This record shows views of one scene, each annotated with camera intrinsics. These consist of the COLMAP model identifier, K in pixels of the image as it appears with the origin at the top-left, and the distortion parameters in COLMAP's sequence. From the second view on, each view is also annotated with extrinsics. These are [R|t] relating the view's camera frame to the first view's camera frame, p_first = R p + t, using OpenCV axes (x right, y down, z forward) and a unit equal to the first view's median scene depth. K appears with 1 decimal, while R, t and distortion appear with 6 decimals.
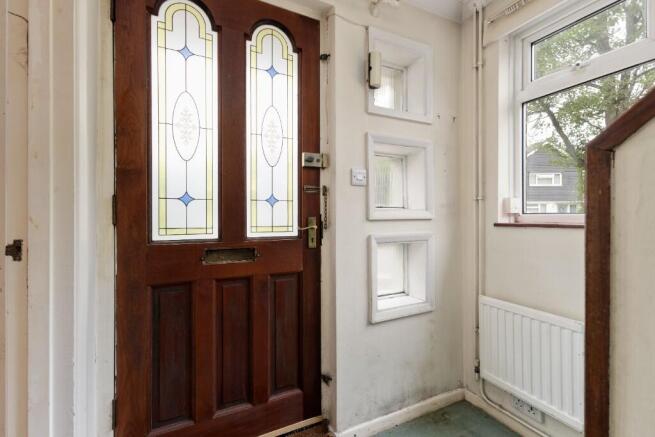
lens RADIAL K [[287.1, 0, 328.9], [0, 287.1, 216.2], [0, 0, 1]] dist [0.012166, -0.000047]
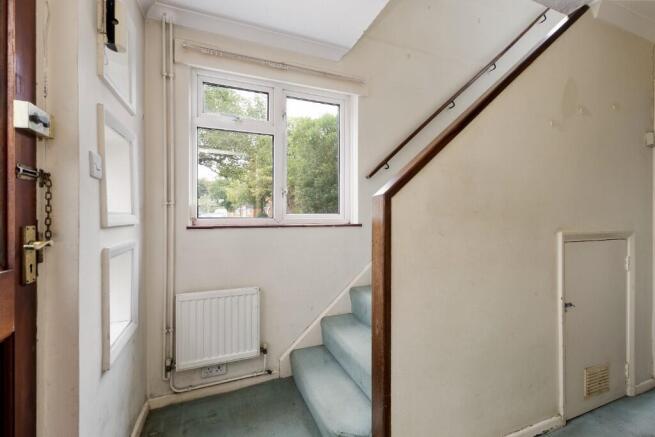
lens RADIAL K [[287.1, 0, 329.8], [0, 287.1, 217.7], [0, 0, 1]] dist [0.012166, -0.000047]
pose [[0.073689, -0.000833, 0.997281, -0.494515], [0.004122, 0.999991, 0.000531, -0.008707], [-0.997273, 0.004071, 0.073692, 0.357595]]
